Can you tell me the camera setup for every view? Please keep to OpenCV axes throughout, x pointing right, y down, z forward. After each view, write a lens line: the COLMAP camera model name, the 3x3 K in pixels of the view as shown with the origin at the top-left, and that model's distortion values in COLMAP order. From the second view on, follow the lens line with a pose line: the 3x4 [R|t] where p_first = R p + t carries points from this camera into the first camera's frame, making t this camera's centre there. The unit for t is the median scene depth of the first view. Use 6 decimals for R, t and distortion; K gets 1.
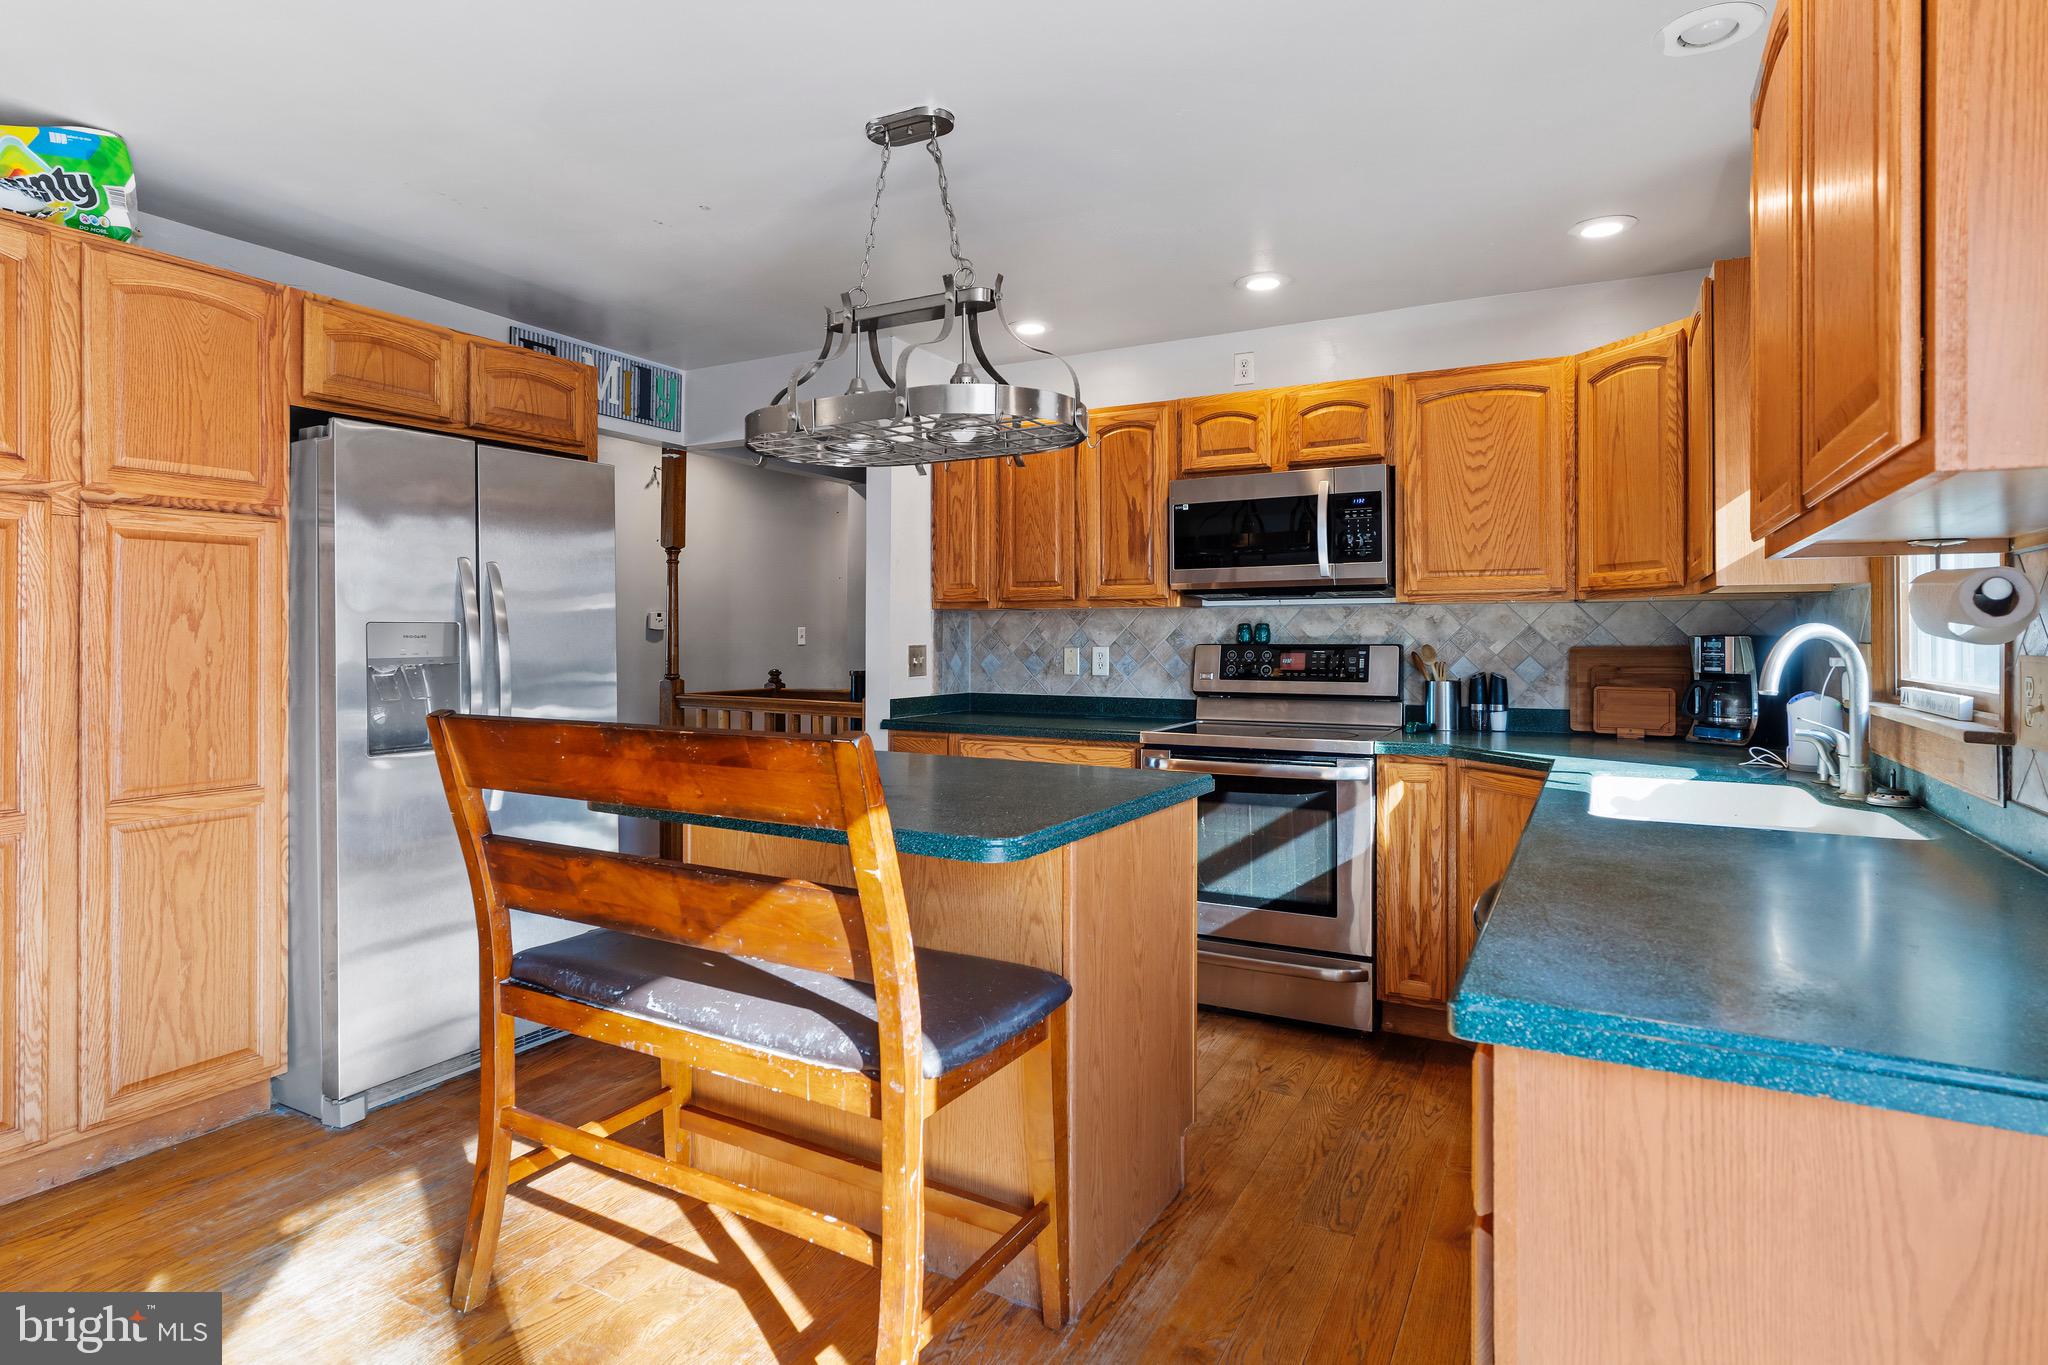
lens RADIAL K [[1047.8, 0, 1001.6], [0, 1047.8, 632.3], [0, 0, 1]] dist [-0.007599, 0.000143]
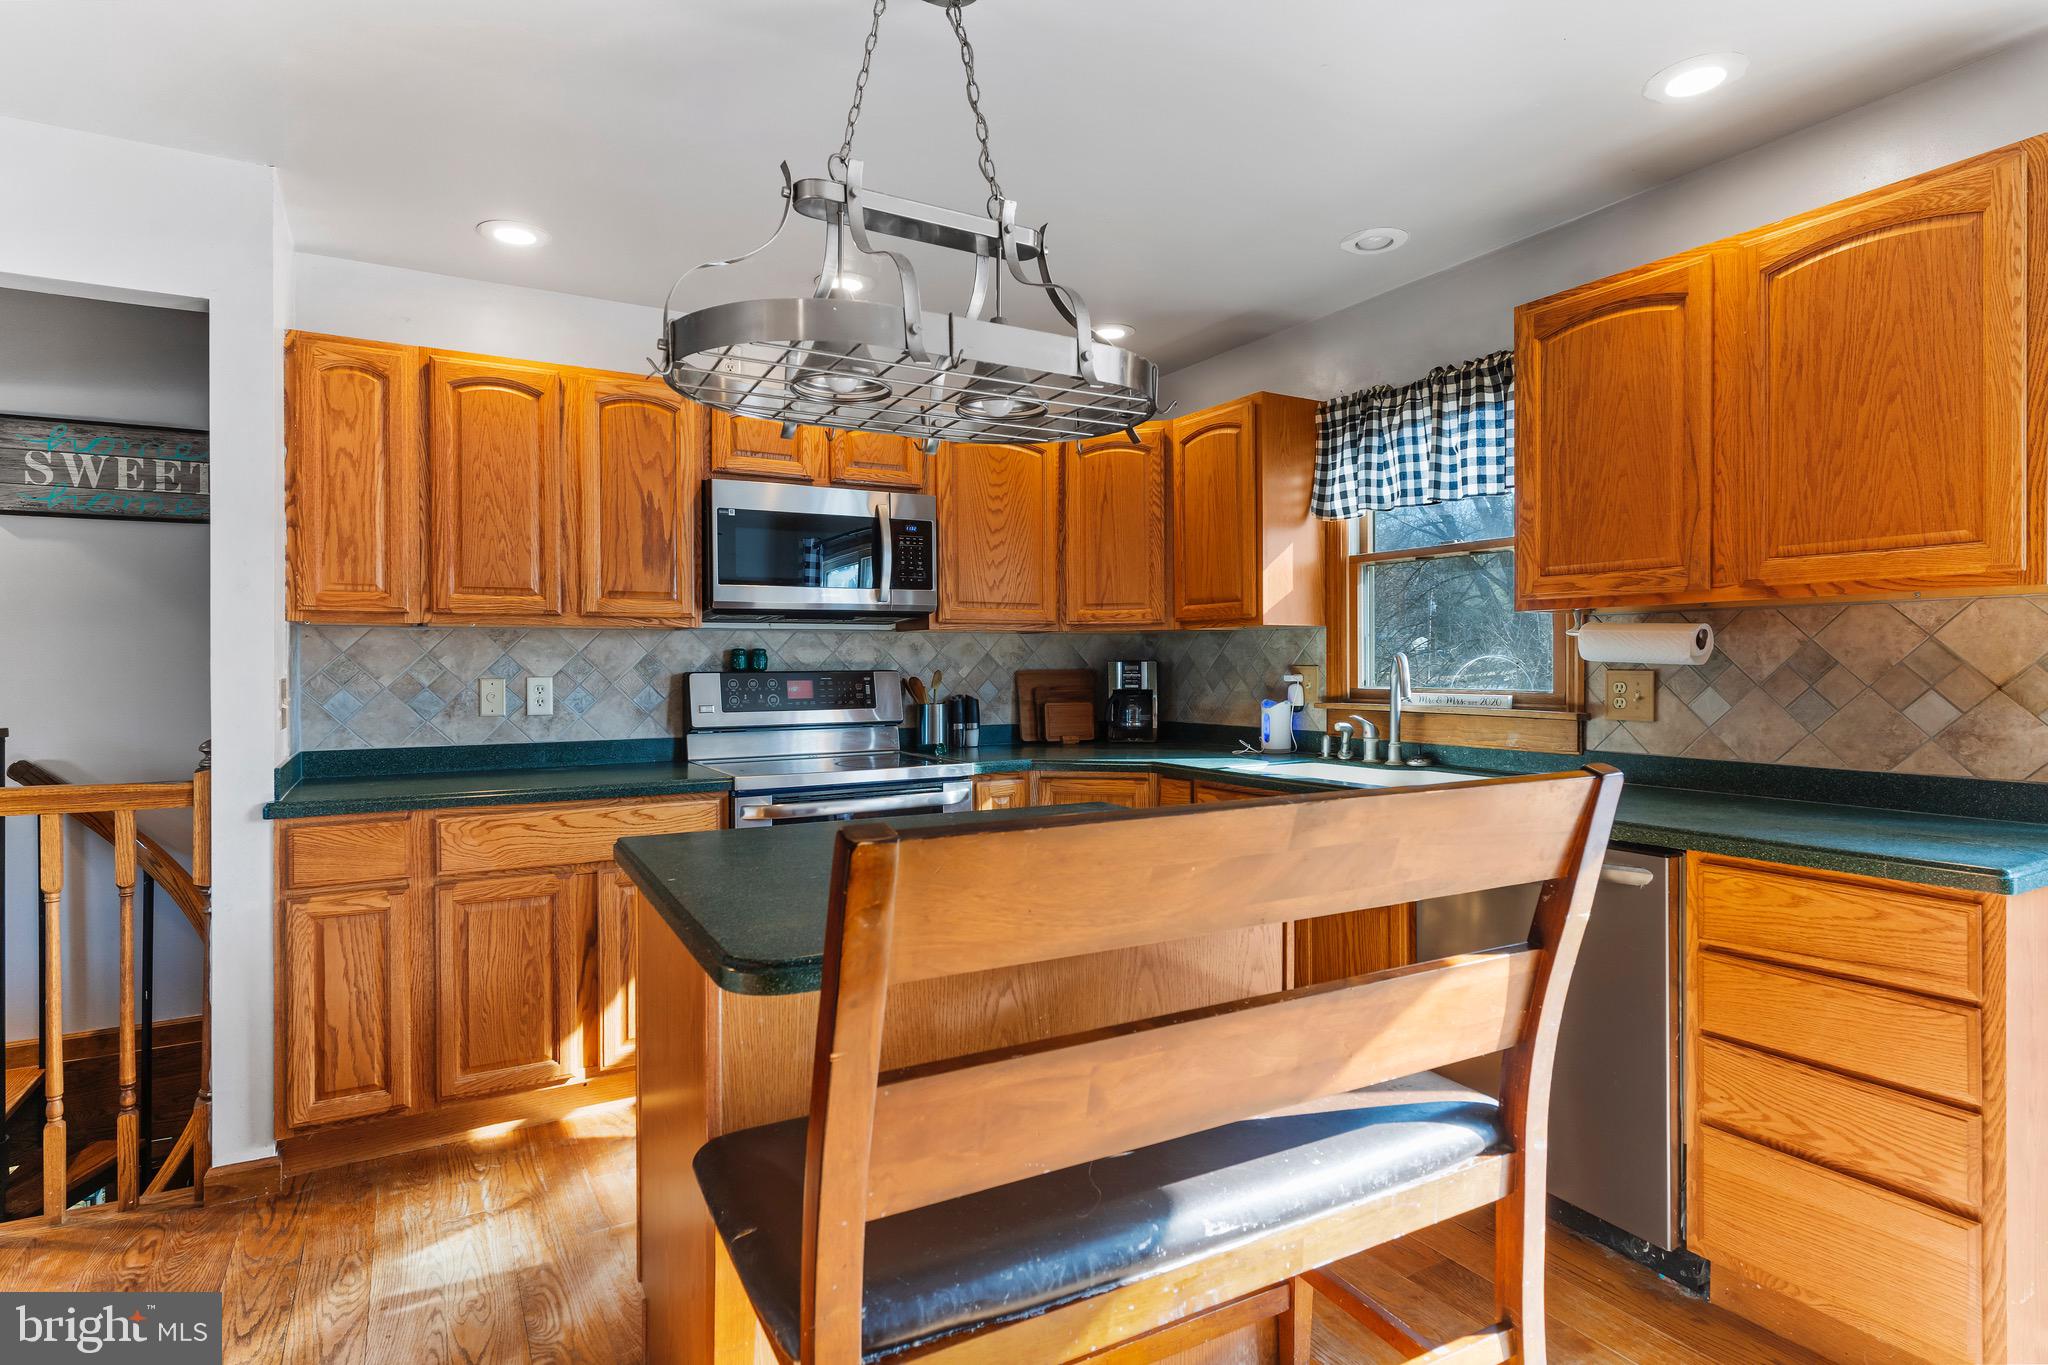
lens RADIAL K [[1047.8, 0, 1022.5], [0, 1047.8, 672.7], [0, 0, 1]] dist [-0.007599, 0.000143]
pose [[0.523121, -0.010861, 0.852189, -0.447652], [0.000422, 0.999922, 0.012485, 0.001203], [-0.852258, -0.006172, 0.523085, 0.360455]]
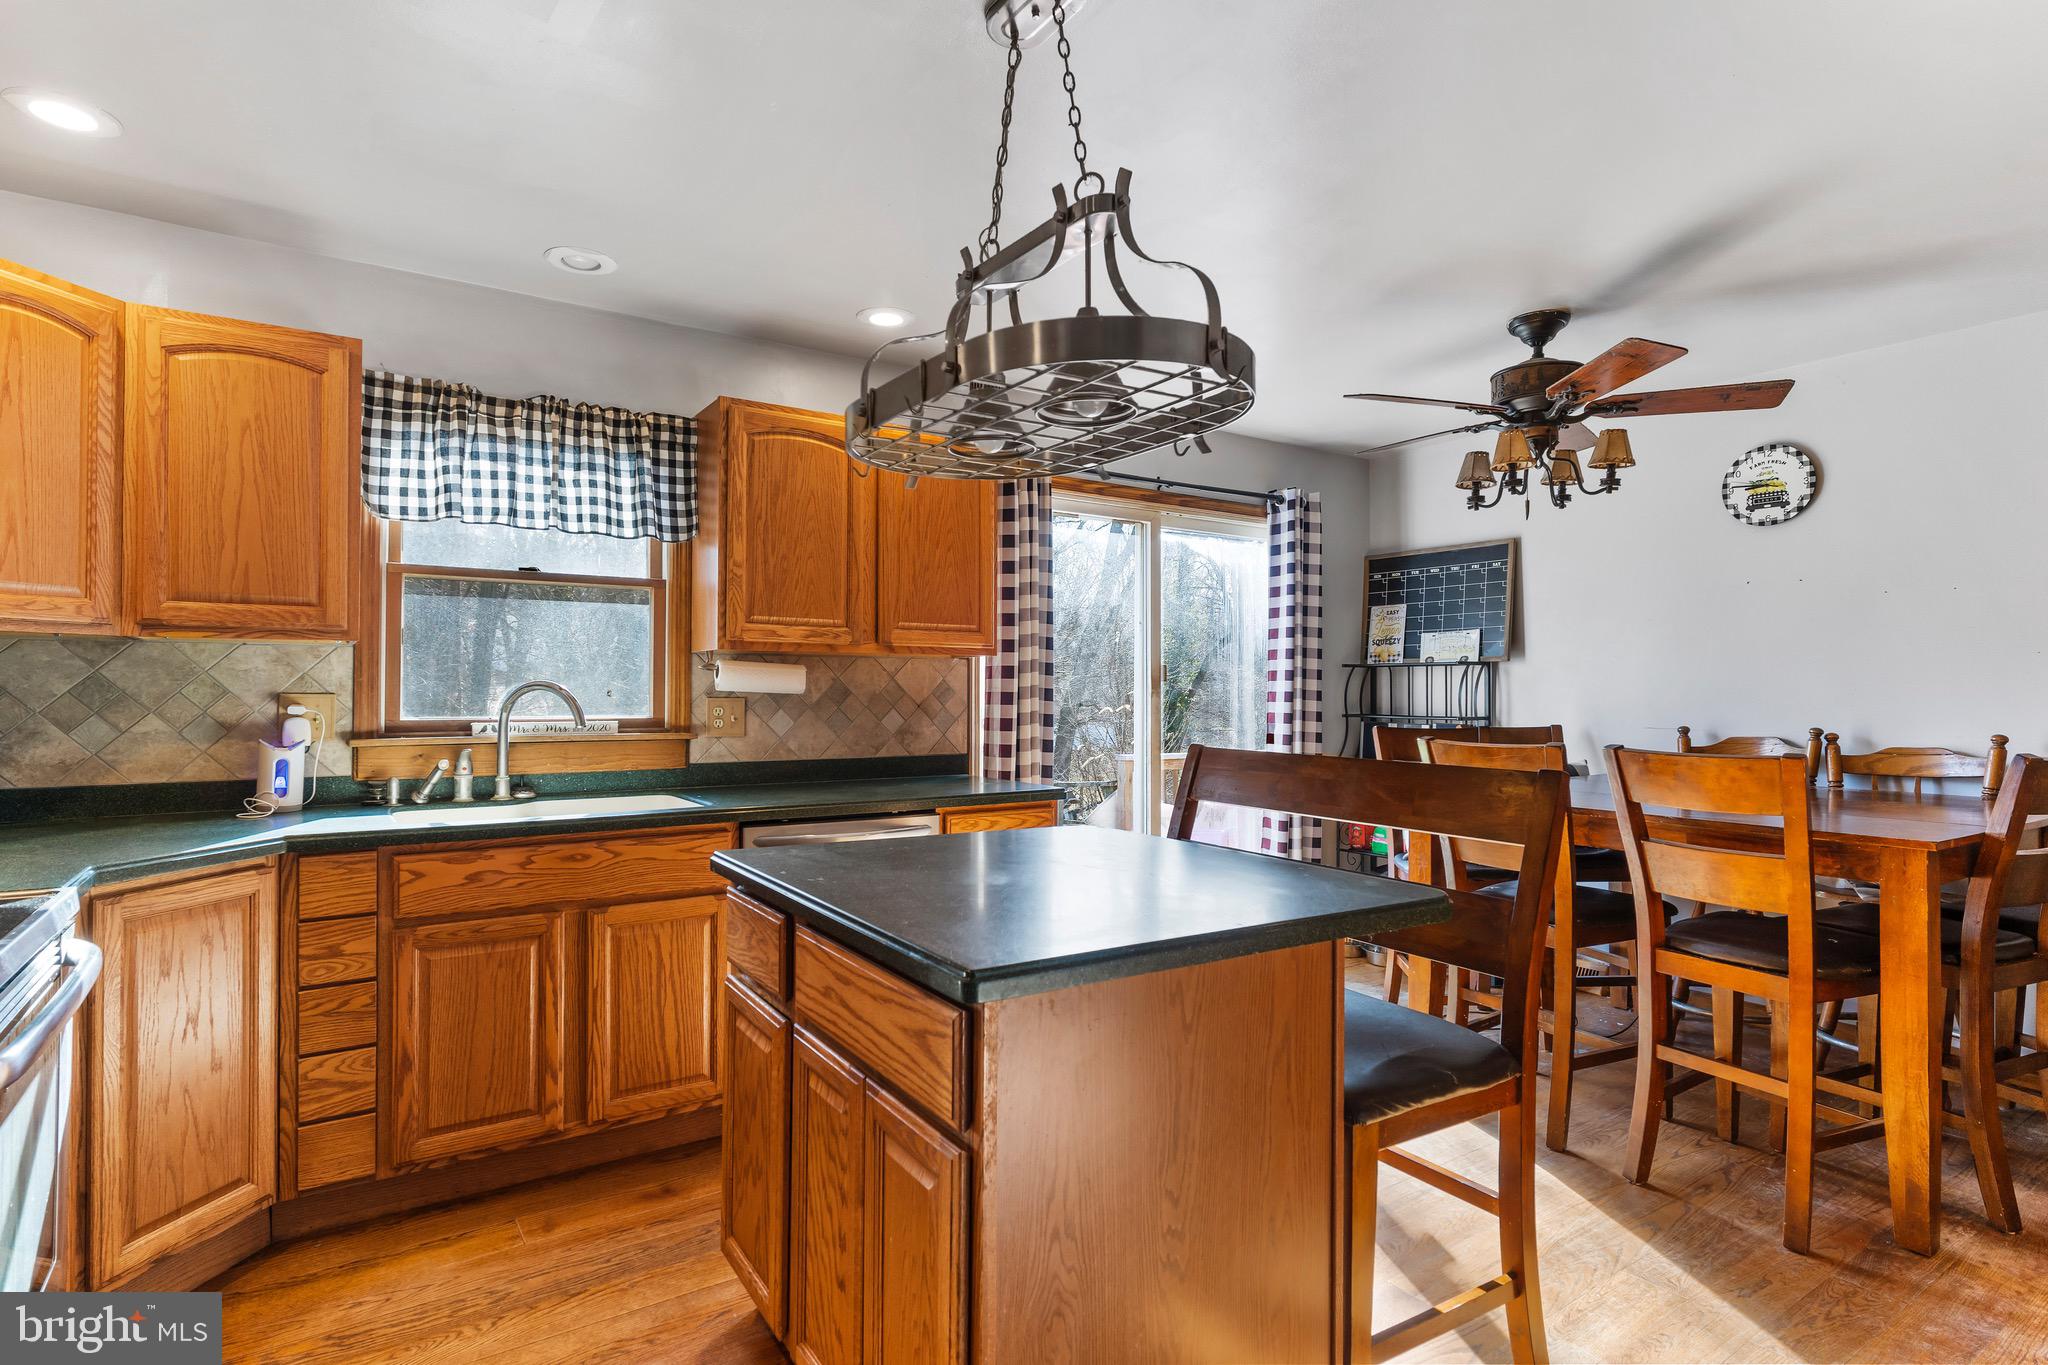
lens RADIAL K [[1047.8, 0, 1014.4], [0, 1047.8, 685.1], [0, 0, 1]] dist [-0.007599, 0.000143]
pose [[-0.886347, -0.001872, 0.463018, -0.268217], [-0.007107, 0.999929, -0.009563, 0.004559], [-0.462967, -0.011766, -0.886297, 1.115230]]
